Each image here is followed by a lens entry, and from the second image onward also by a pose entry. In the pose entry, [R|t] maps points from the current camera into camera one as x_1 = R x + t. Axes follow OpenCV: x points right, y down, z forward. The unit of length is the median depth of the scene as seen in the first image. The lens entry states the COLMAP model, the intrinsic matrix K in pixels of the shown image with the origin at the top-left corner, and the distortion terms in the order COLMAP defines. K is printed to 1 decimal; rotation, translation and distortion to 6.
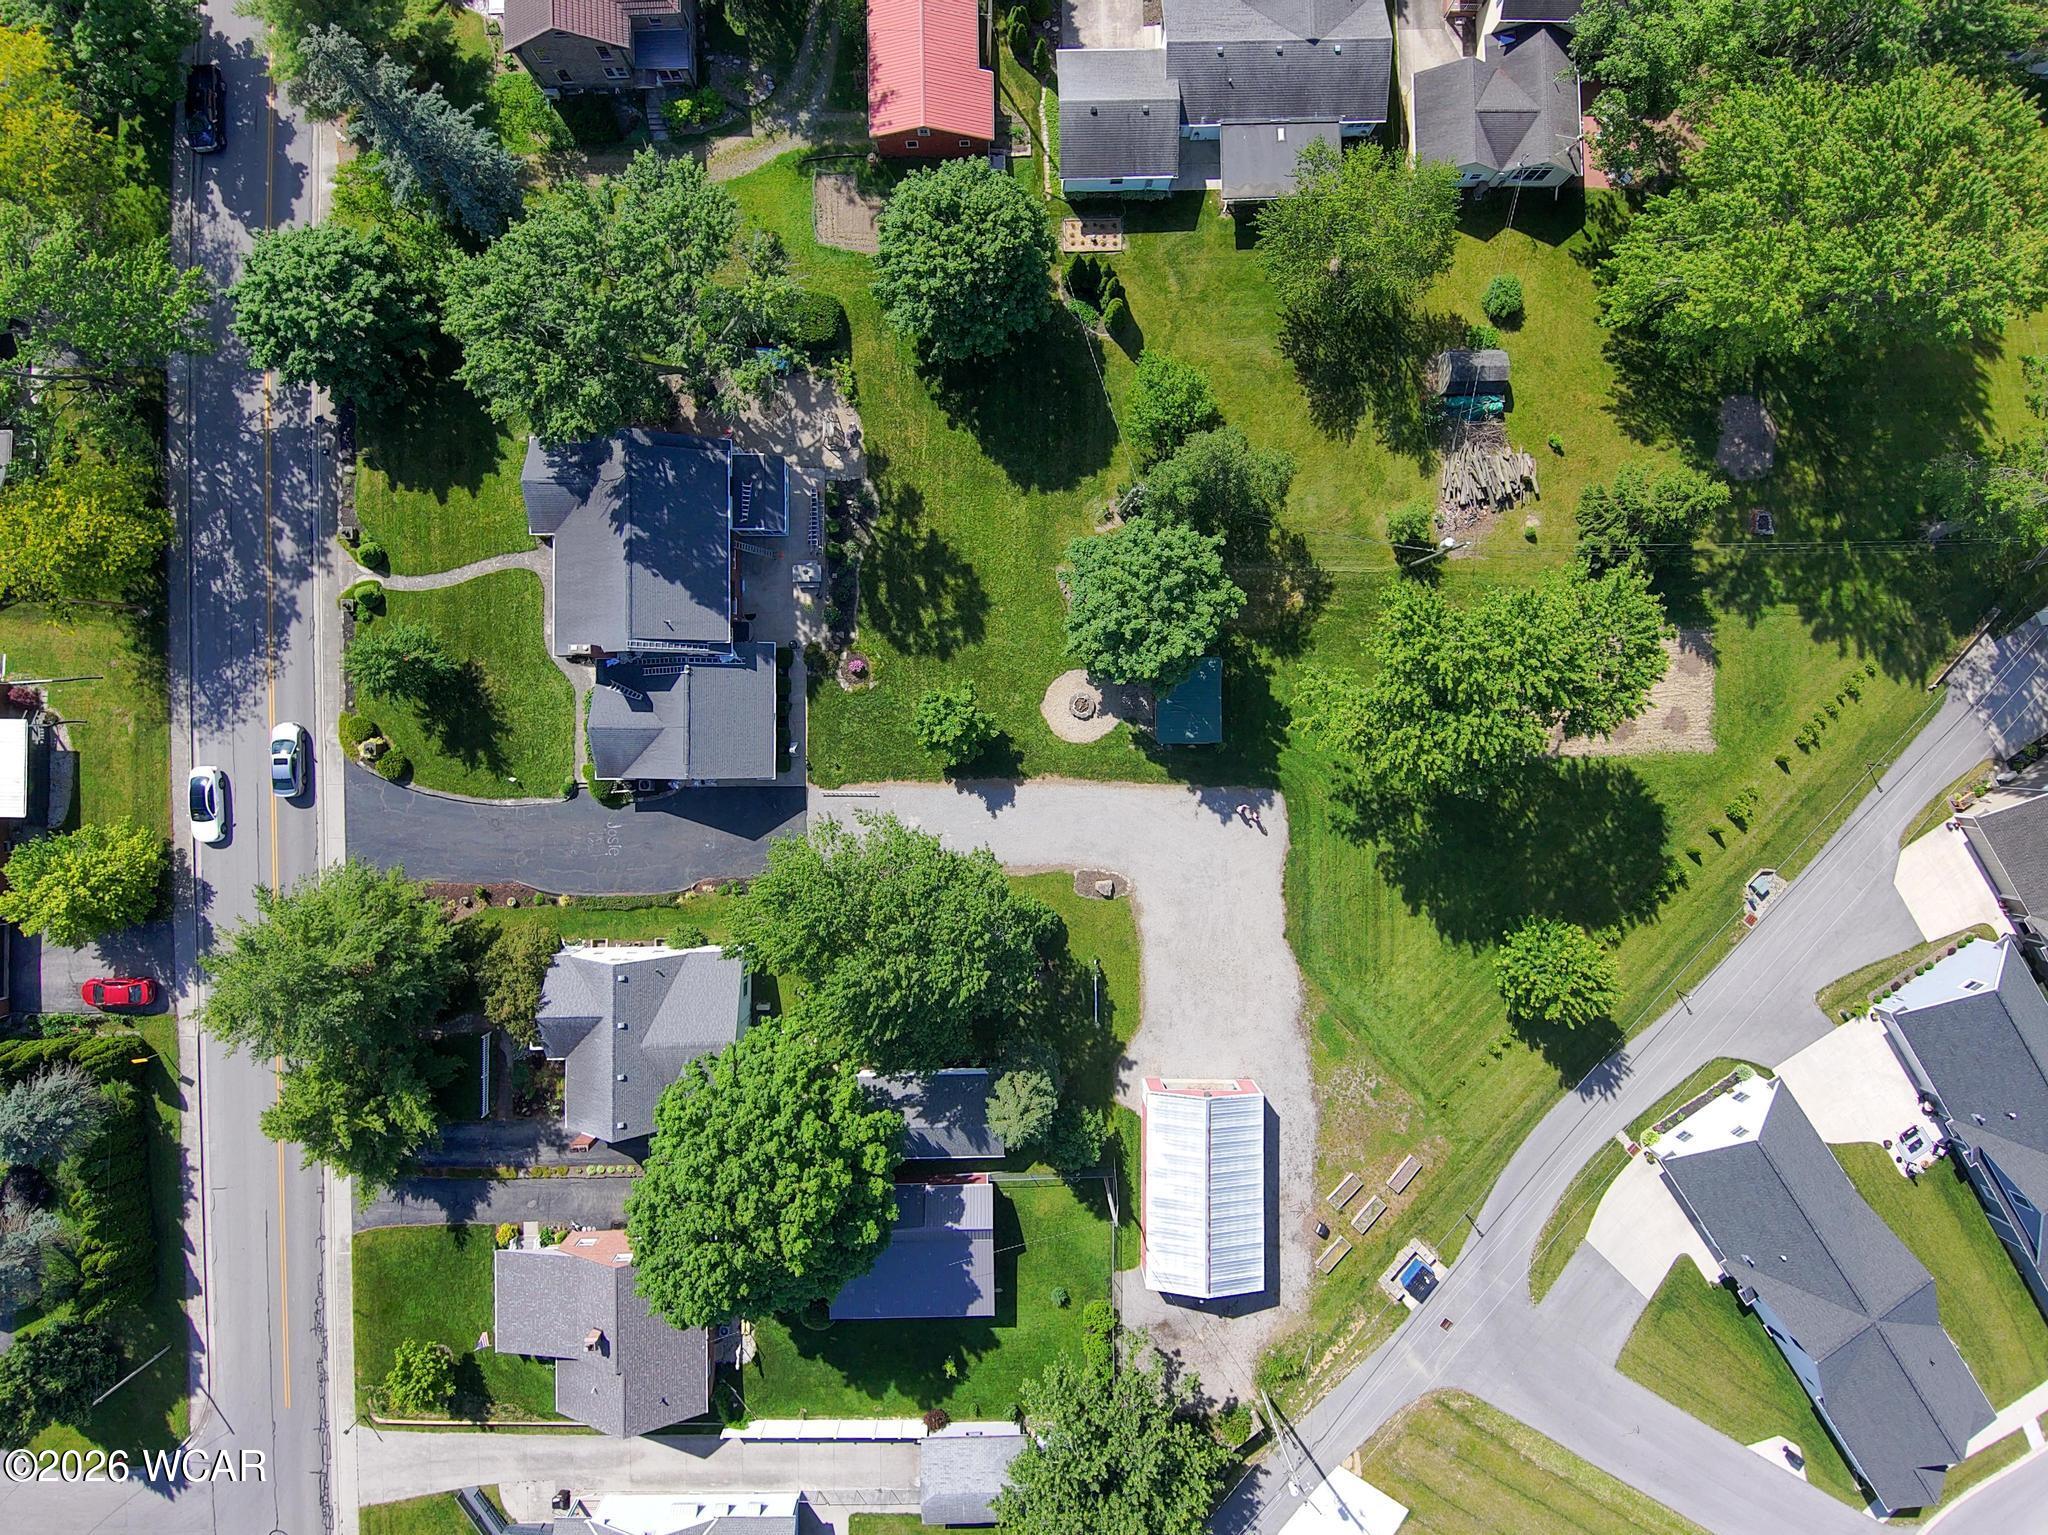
lens RADIAL K [[1222.4, 0, 1009.6], [0, 1222.4, 709.0], [0, 0, 1]] dist [0.043629, -0.066116]
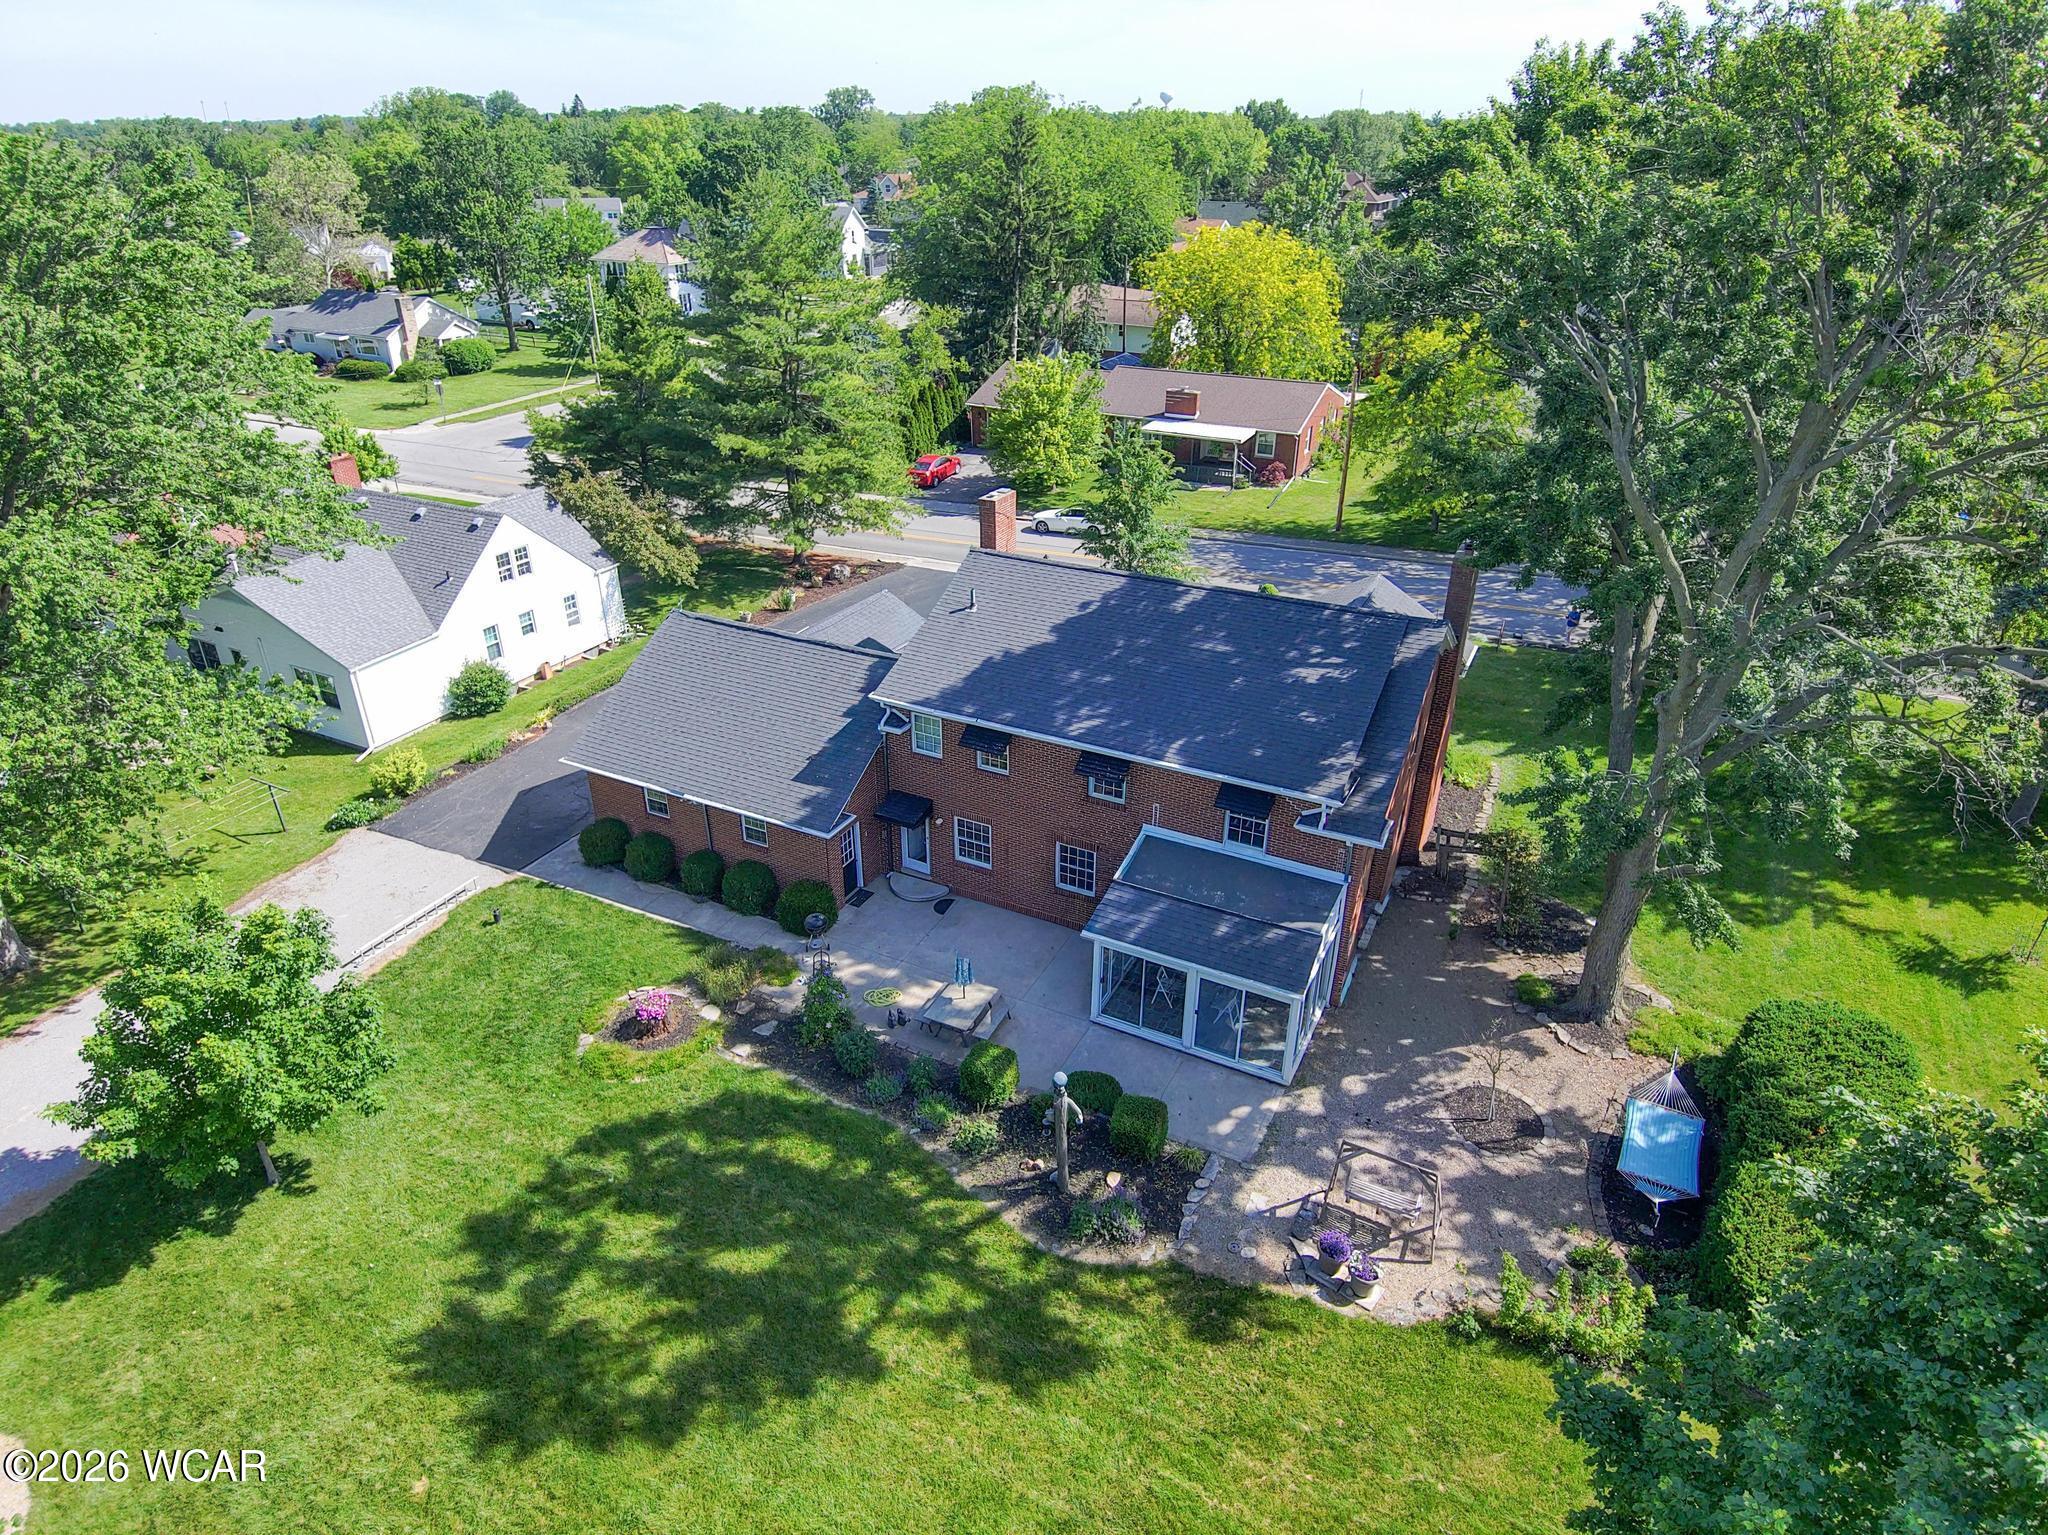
lens RADIAL K [[1222.4, 0, 1009.3], [0, 1222.4, 768.1], [0, 0, 1]] dist [0.043629, -0.066116]
pose [[-0.457112, 0.401574, -0.793592, 0.073479], [-0.889404, -0.203435, 0.409358, -0.246230], [0.002943, 0.892946, 0.450154, 0.780591]]
